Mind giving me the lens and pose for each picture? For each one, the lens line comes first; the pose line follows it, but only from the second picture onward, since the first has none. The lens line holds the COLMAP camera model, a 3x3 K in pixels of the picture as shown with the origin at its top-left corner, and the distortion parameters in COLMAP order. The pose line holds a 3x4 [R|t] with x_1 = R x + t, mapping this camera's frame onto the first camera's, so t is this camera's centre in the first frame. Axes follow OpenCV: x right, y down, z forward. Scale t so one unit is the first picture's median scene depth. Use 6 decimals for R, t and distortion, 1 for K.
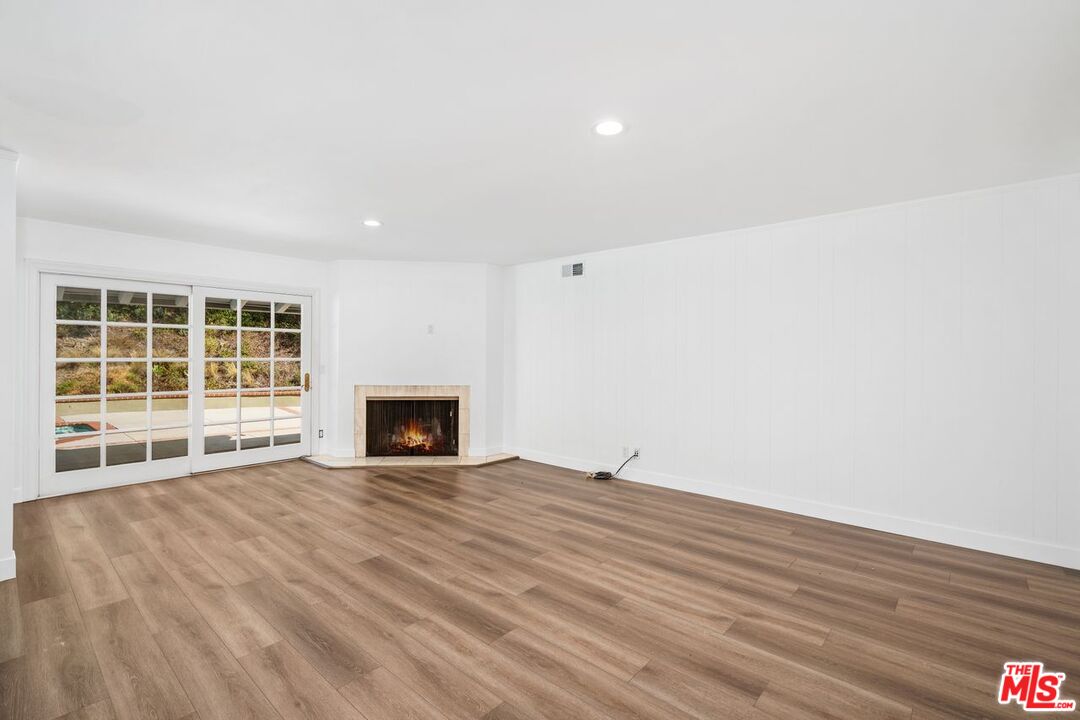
lens RADIAL K [[494.6, 0, 539.4], [0, 494.6, 356.6], [0, 0, 1]] dist [-0.000994, 0.001032]
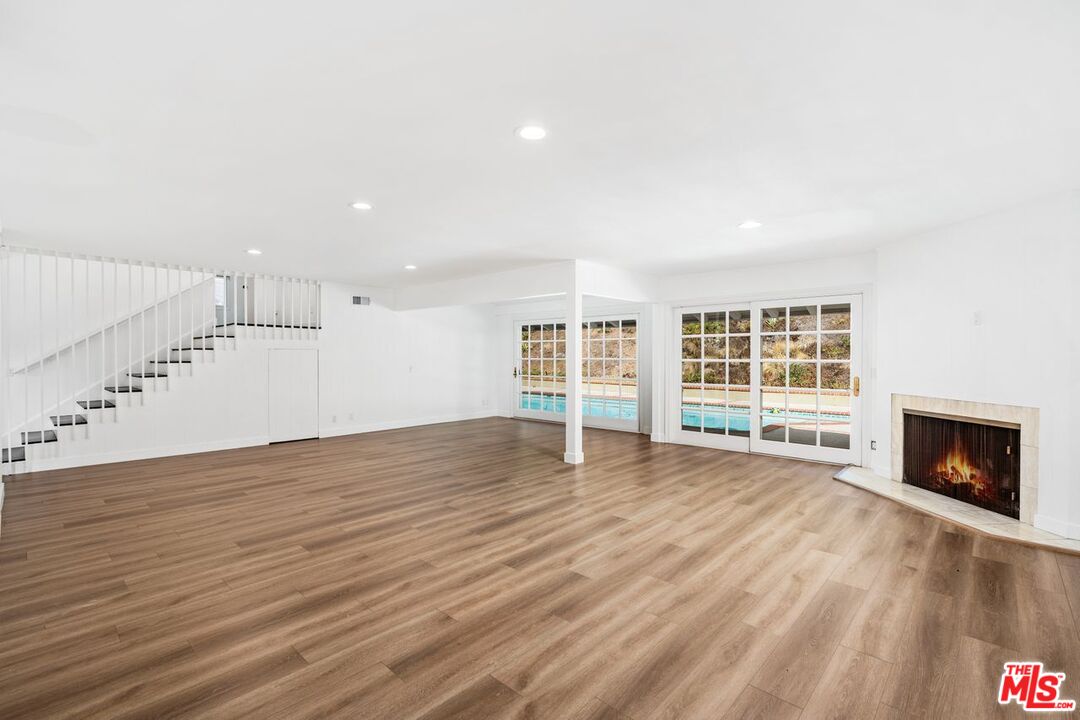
lens RADIAL K [[494.6, 0, 534.8], [0, 494.6, 356.5], [0, 0, 1]] dist [-0.000994, 0.001032]
pose [[-0.041461, -0.005169, -0.999127, 0.559716], [-0.005799, 0.999971, -0.004933, 0.004122], [0.999123, 0.005589, -0.041490, 0.503189]]
